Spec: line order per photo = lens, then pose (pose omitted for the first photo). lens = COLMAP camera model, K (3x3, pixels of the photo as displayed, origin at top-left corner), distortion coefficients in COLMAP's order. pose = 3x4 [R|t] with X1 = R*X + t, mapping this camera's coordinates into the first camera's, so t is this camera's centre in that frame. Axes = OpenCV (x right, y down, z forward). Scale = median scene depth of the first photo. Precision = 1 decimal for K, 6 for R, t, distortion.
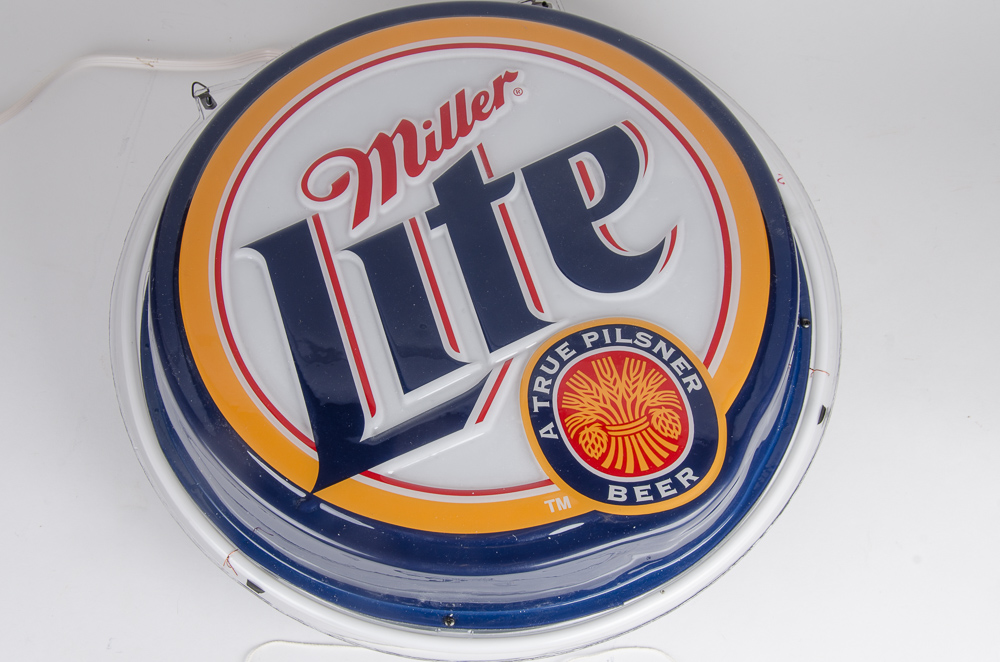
lens RADIAL K [[1583.9, 0, 477.6], [0, 1583.9, 351.9], [0, 0, 1]] dist [-0.039822, 0.000000]
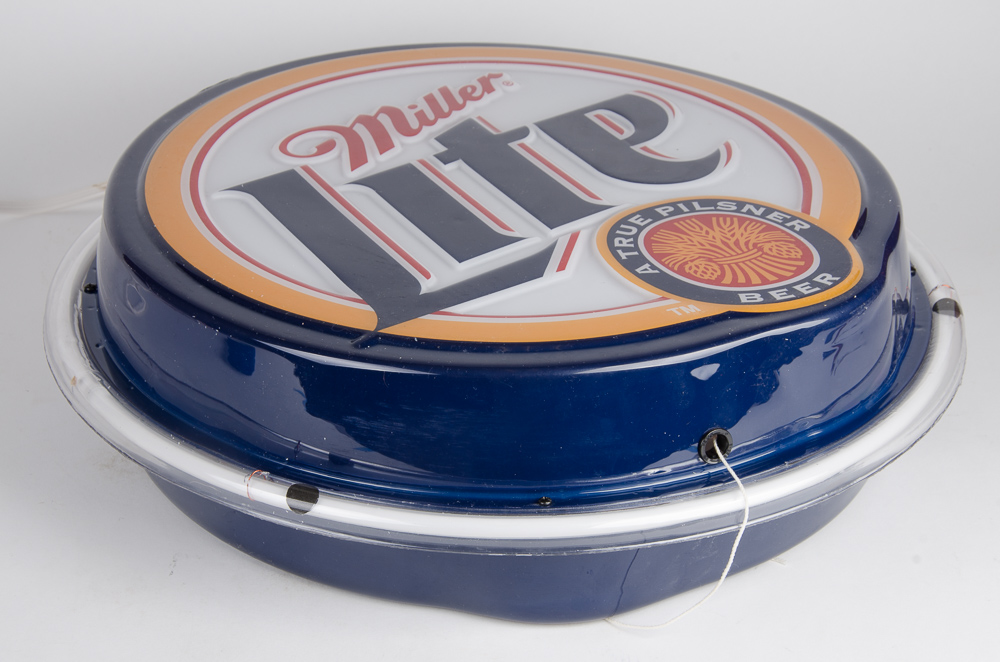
lens RADIAL K [[2327.3, 0, 489.9], [0, 2327.3, 331.8], [0, 0, 1]] dist [0.187133, 0.000000]
pose [[0.974224, -0.051998, 0.219506, -0.292008], [0.180497, 0.763342, -0.620266, 0.786991], [-0.135305, 0.643898, 0.753052, 0.128335]]
